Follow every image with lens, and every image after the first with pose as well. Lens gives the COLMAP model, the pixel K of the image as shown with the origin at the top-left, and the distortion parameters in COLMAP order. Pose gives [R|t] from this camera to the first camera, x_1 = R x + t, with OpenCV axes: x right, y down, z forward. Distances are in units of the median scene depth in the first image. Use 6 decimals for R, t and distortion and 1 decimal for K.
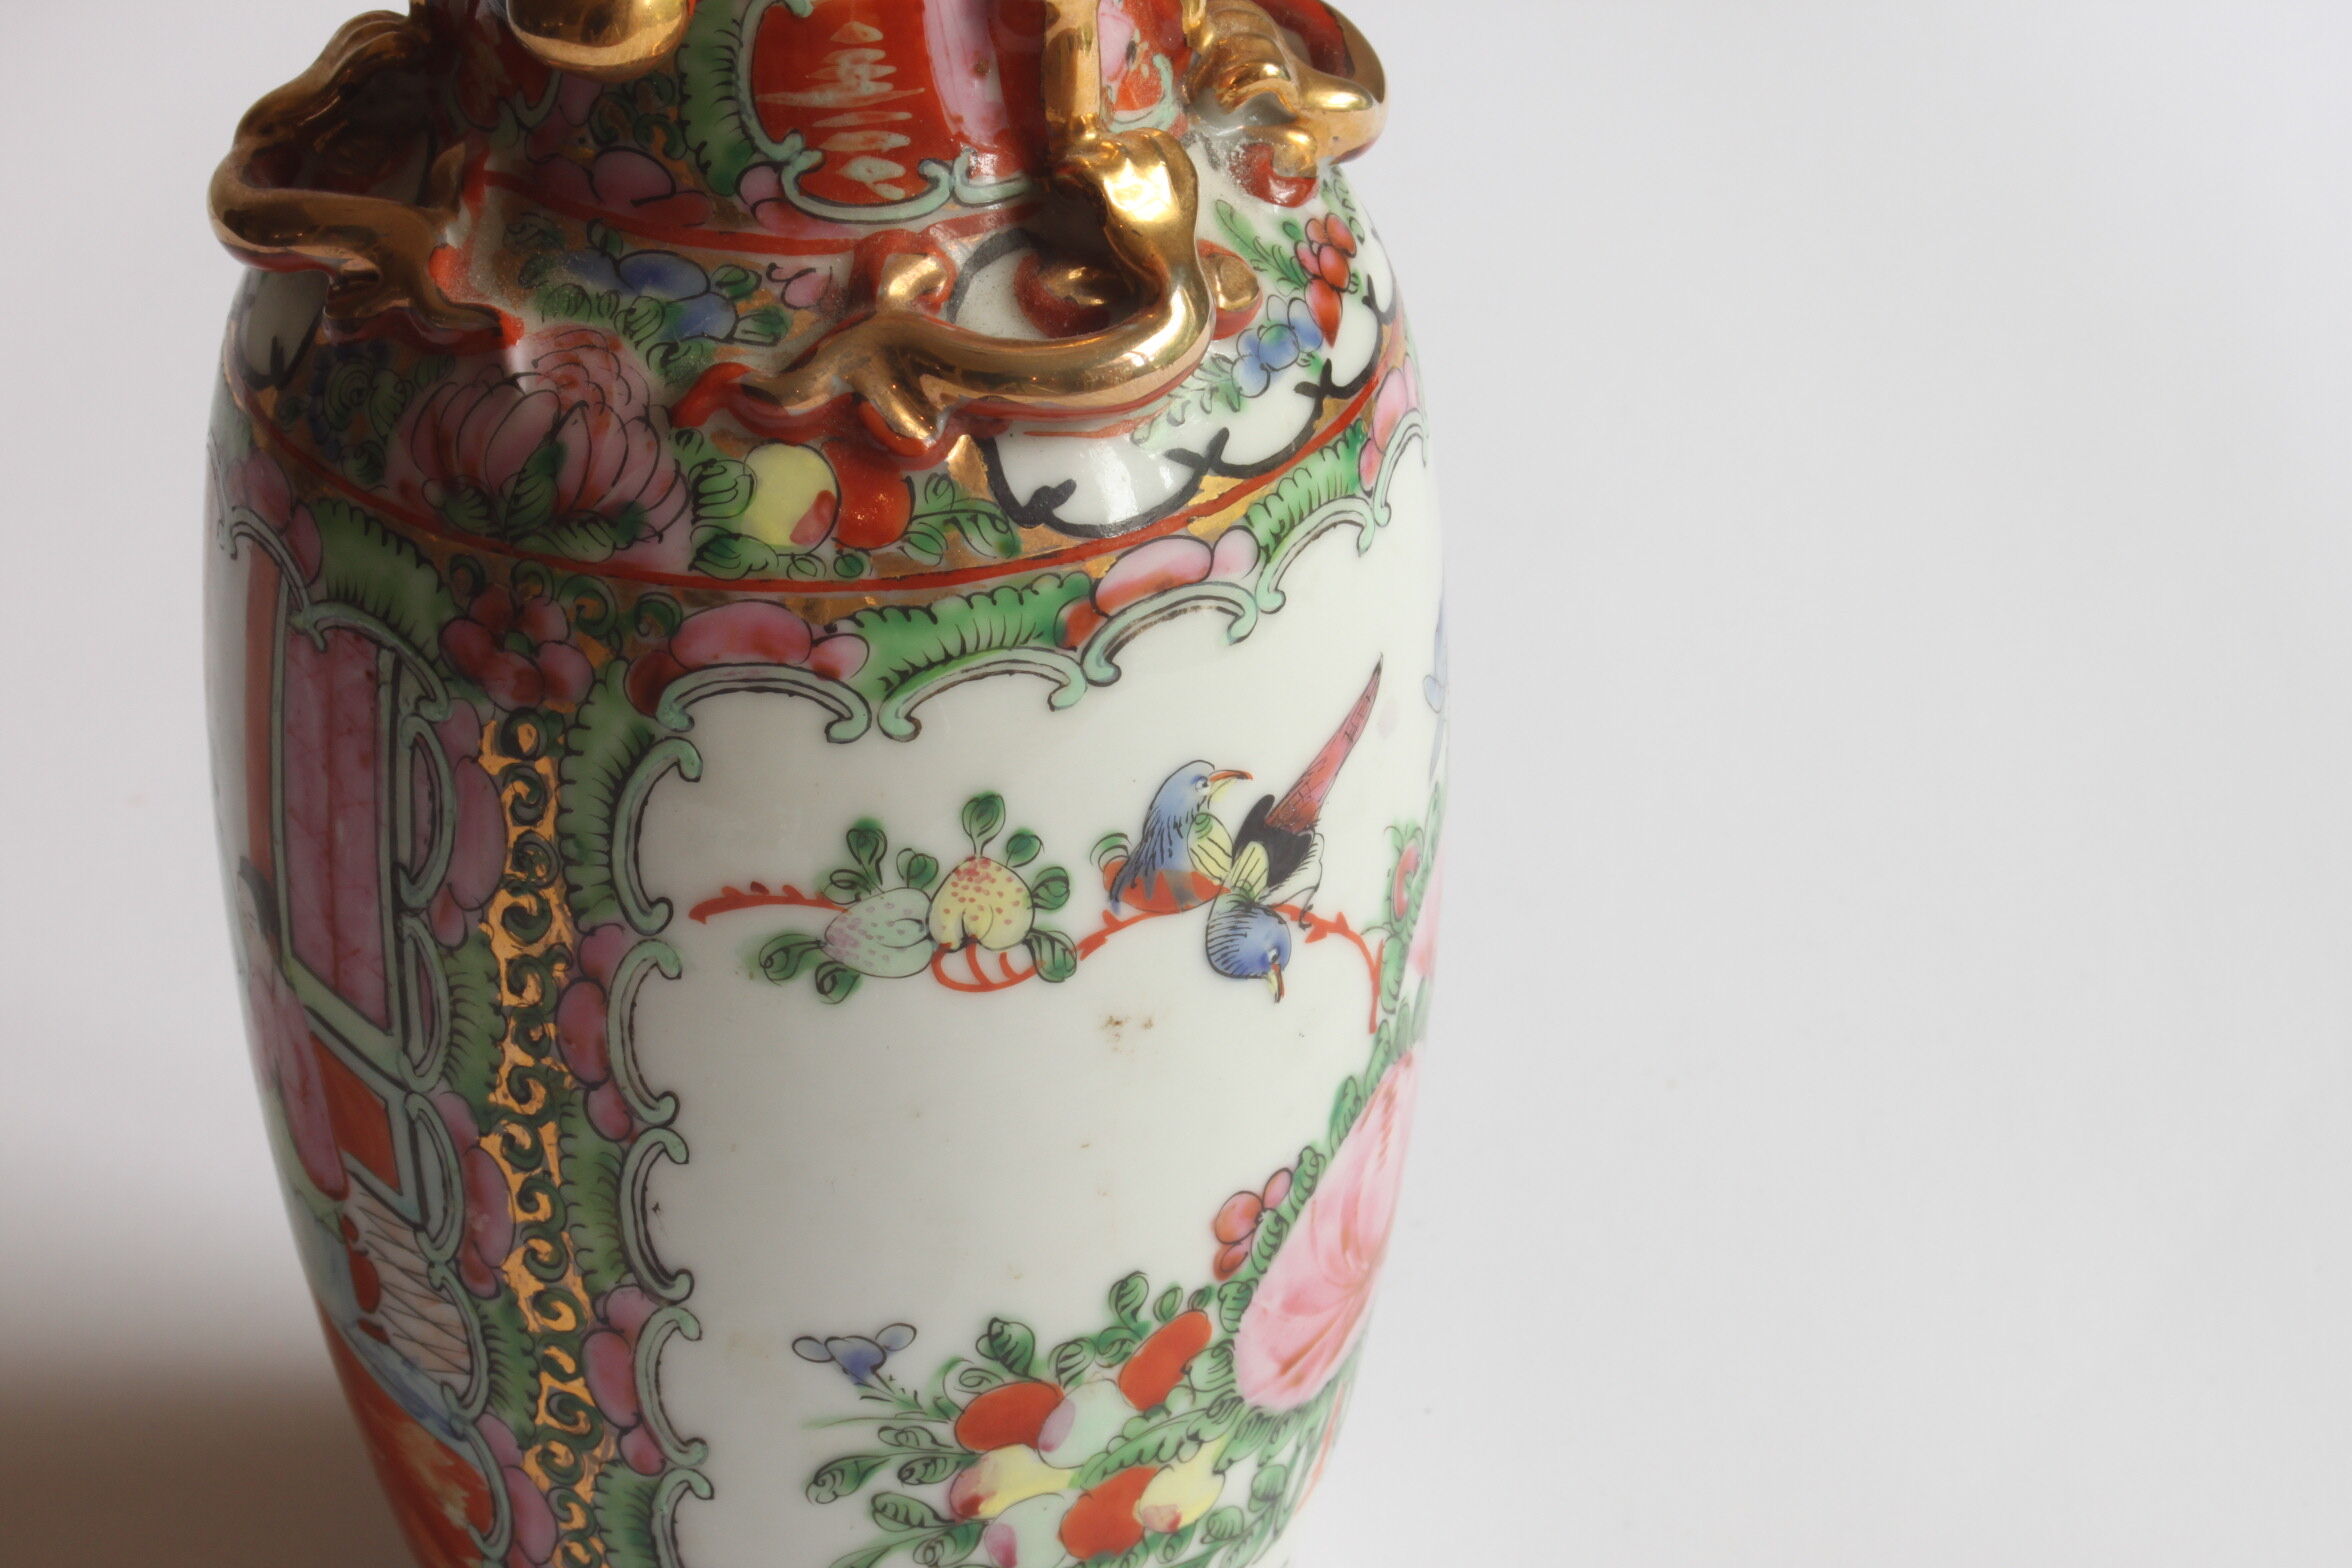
lens RADIAL K [[7939.0, 0, 1169.4], [0, 7939.0, 805.3], [0, 0, 1]] dist [0.273807, 0.000000]
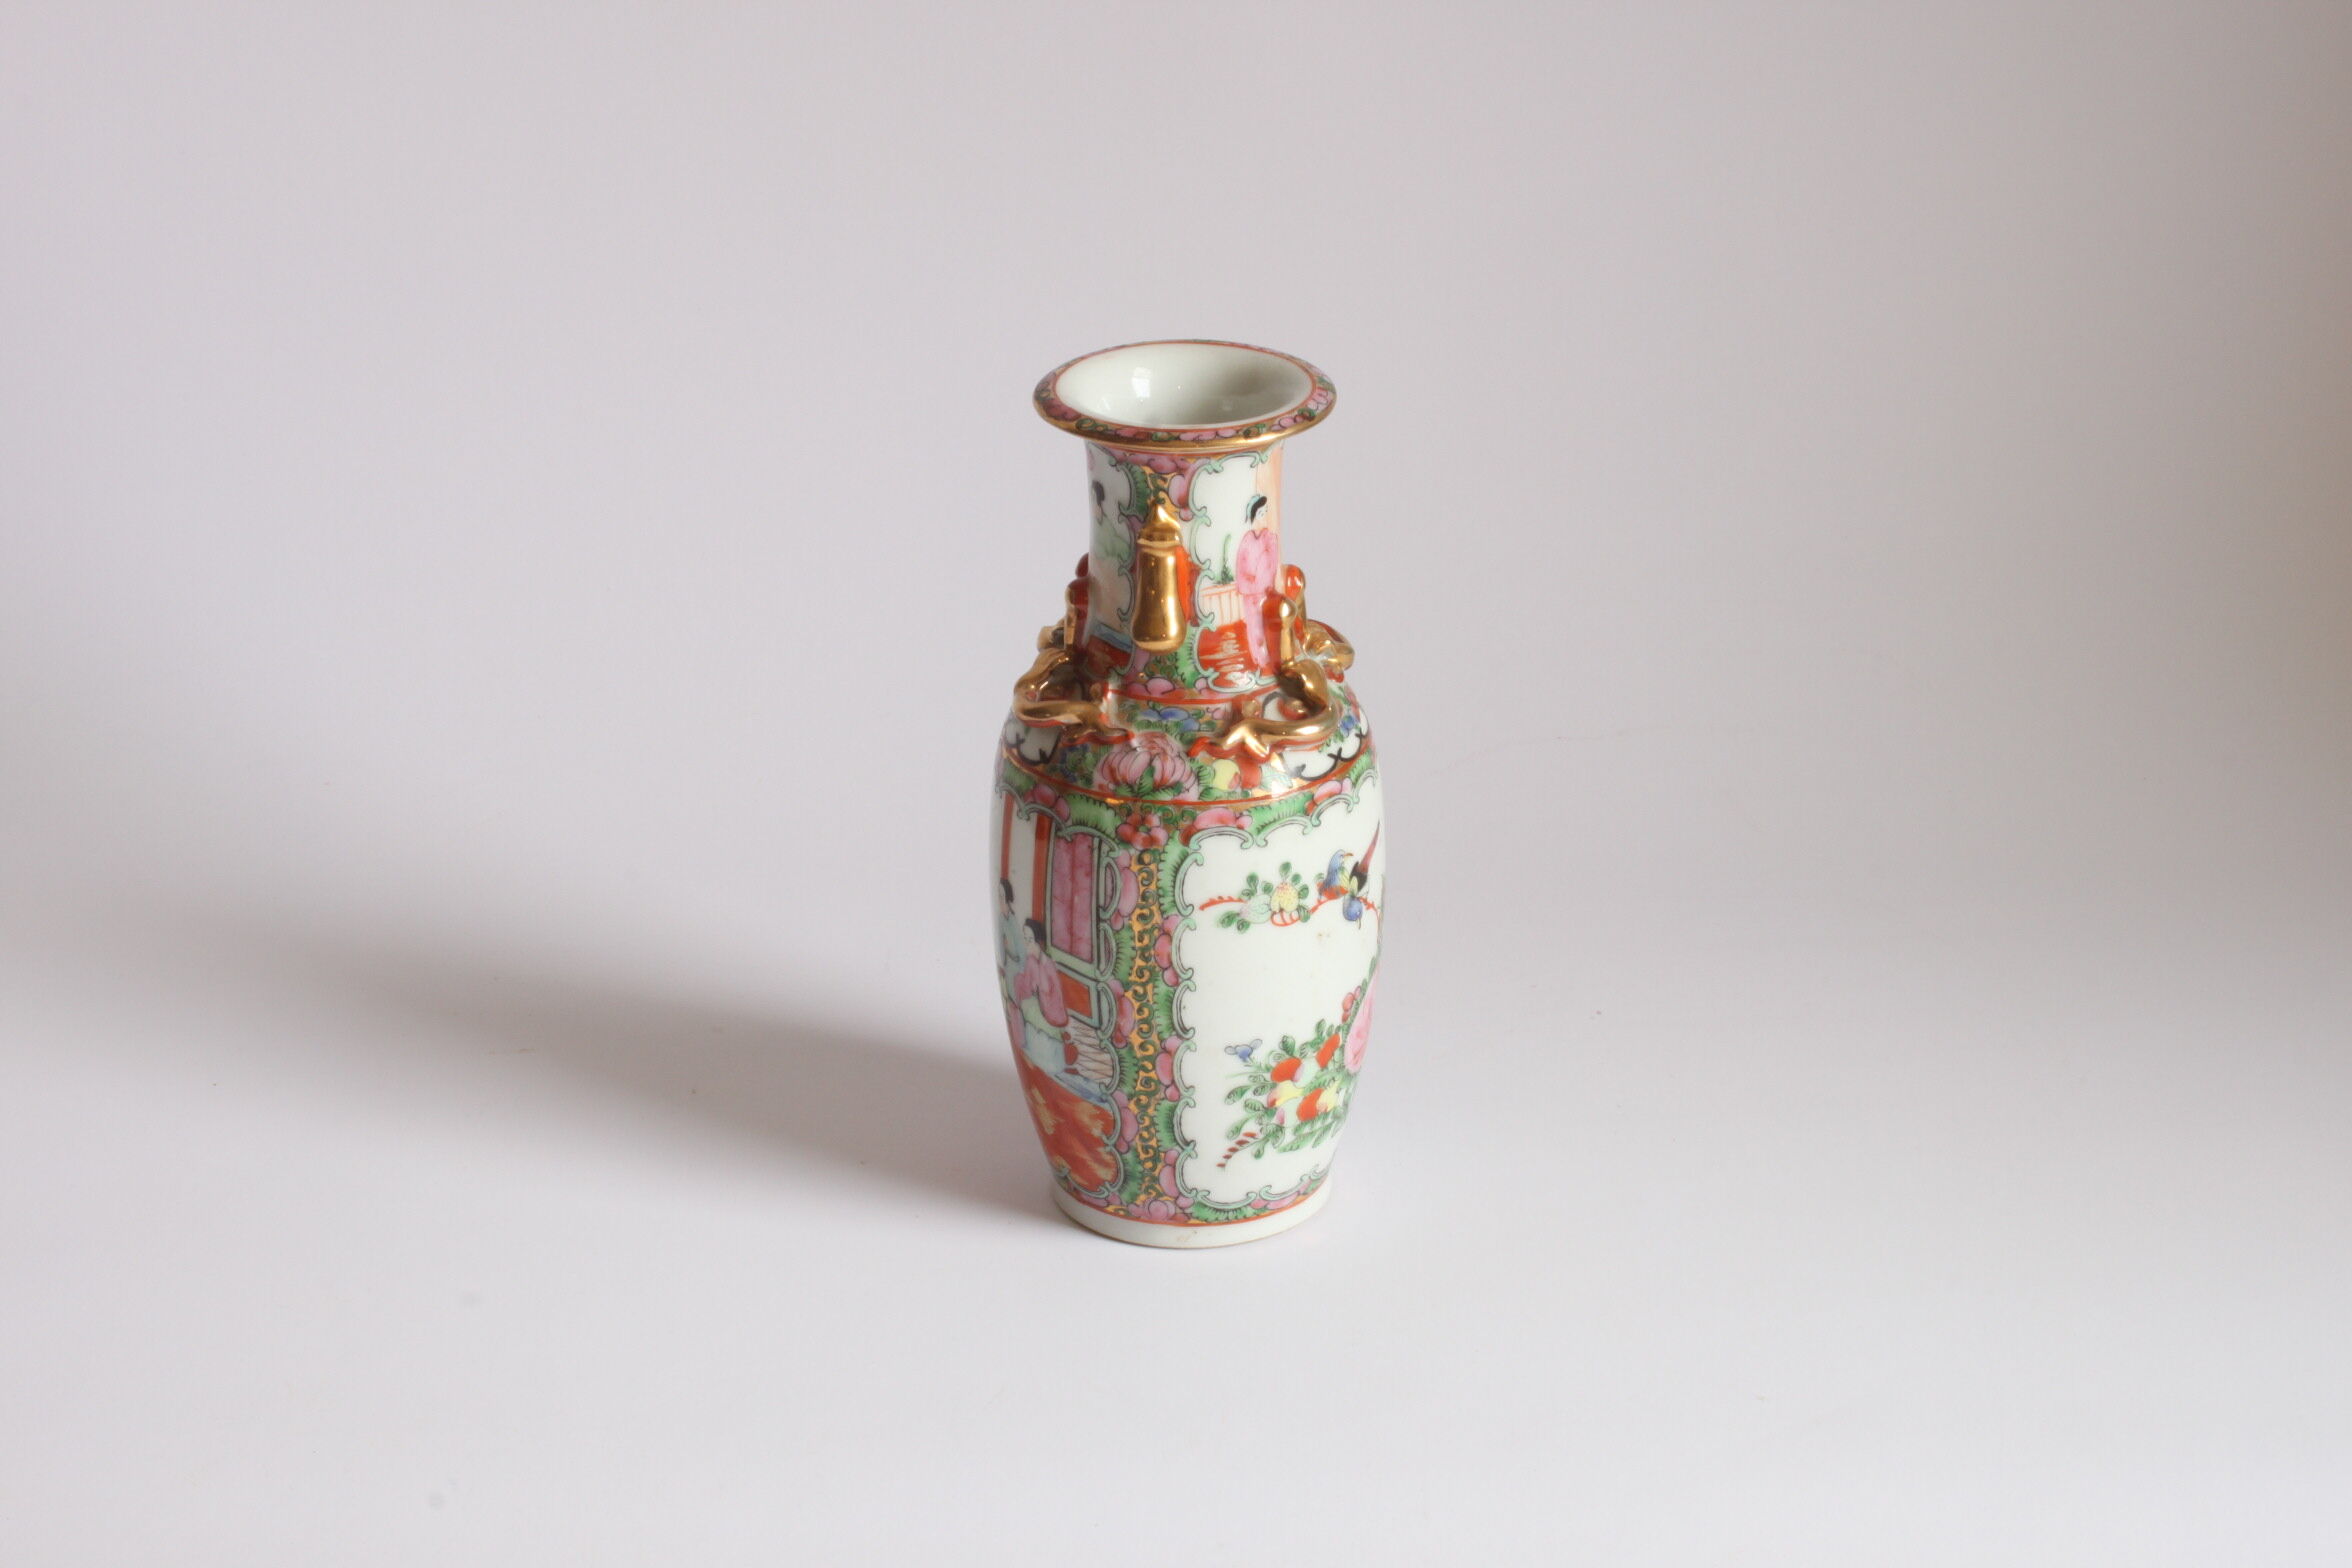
lens RADIAL K [[5995.0, 0, 1172.8], [0, 5995.0, 775.2], [0, 0, 1]] dist [-0.027163, 0.000000]
pose [[0.974118, -0.086362, 0.208894, -0.570042], [0.110262, 0.988277, -0.105596, 0.214387], [-0.197326, 0.125896, 0.972221, -1.368289]]
